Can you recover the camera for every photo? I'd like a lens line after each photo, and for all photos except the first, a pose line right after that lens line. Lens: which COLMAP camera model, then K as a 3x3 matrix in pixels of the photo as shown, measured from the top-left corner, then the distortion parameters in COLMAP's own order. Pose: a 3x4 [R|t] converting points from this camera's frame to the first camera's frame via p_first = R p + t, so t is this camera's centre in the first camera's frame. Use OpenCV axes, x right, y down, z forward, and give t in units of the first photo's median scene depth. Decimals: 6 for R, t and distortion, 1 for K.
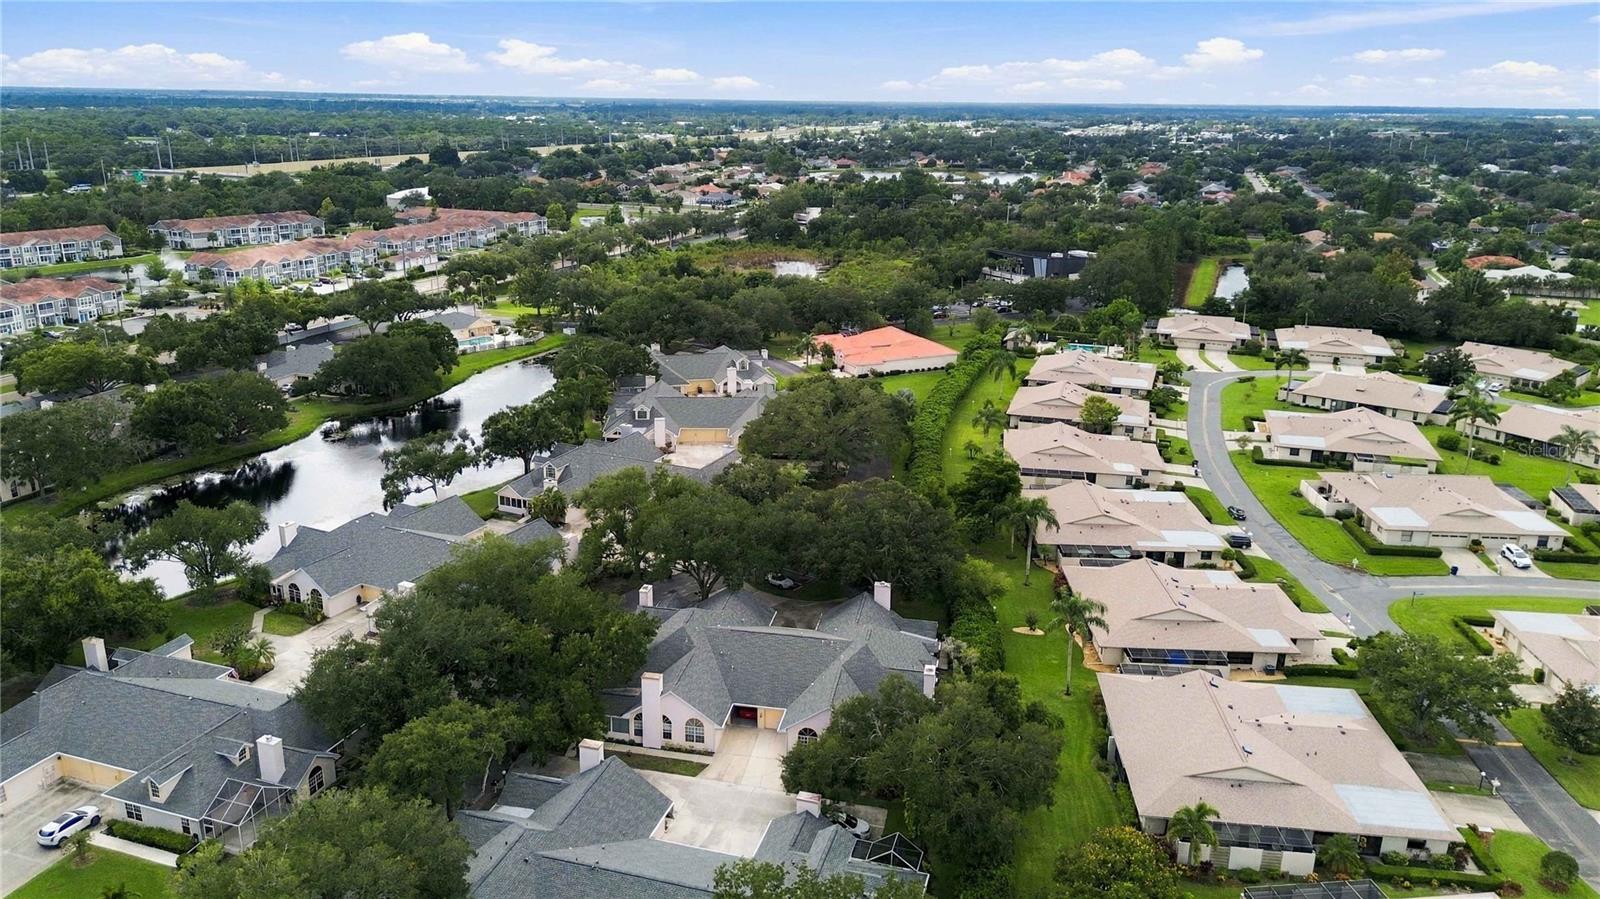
lens RADIAL K [[1140.2, 0, 794.8], [0, 1140.2, 447.2], [0, 0, 1]] dist [0.071413, -0.067274]
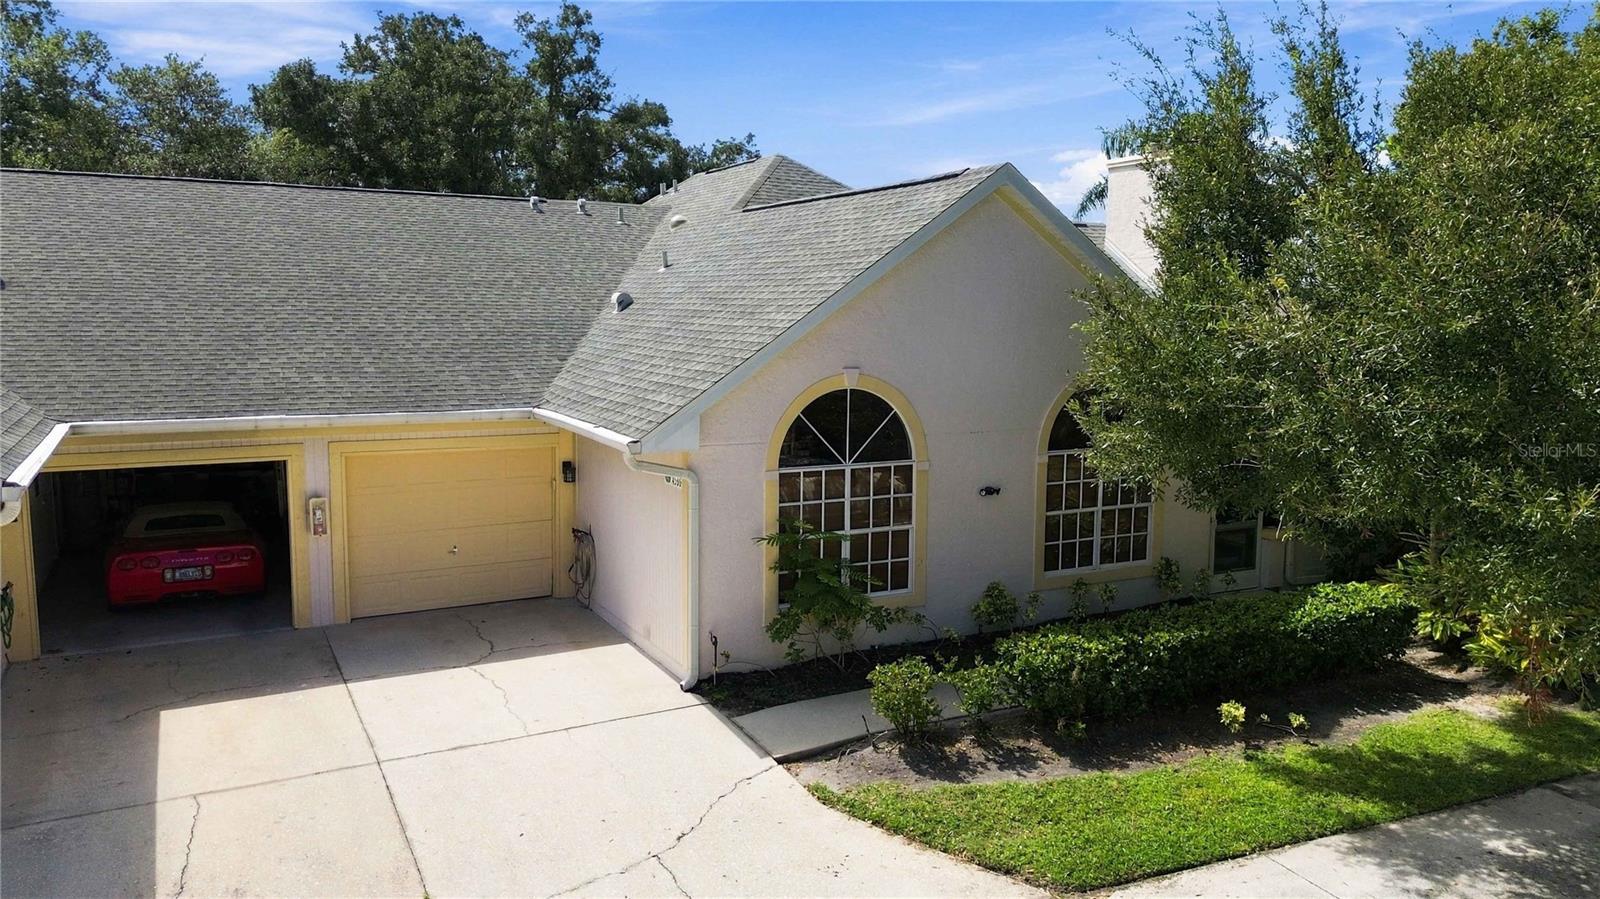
lens RADIAL K [[1140.2, 0, 794.8], [0, 1140.2, 447.2], [0, 0, 1]] dist [0.071413, -0.067274]
pose [[0.784260, -0.081566, 0.615047, -0.045635], [0.183079, 0.977603, -0.103802, 0.168596], [-0.592805, 0.194010, 0.781628, 0.580028]]
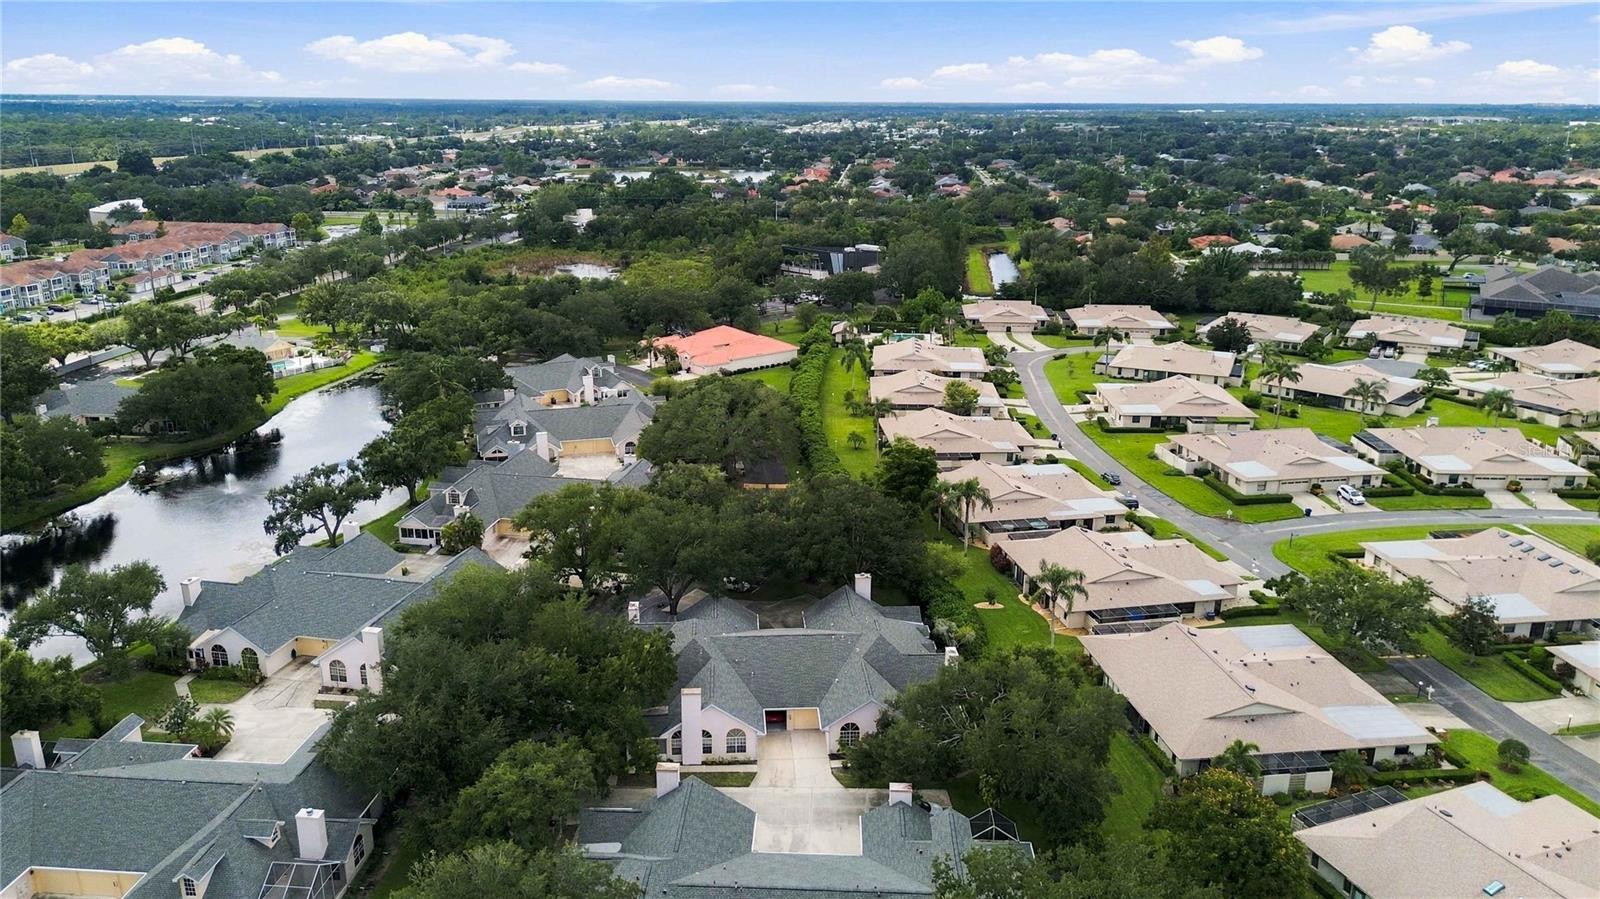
lens RADIAL K [[1140.2, 0, 794.8], [0, 1140.2, 447.2], [0, 0, 1]] dist [0.071413, -0.067274]
pose [[0.969780, -0.078705, 0.230939, -0.160411], [0.078427, 0.996866, 0.010399, -0.007561], [-0.231034, 0.008028, 0.972913, 0.015938]]
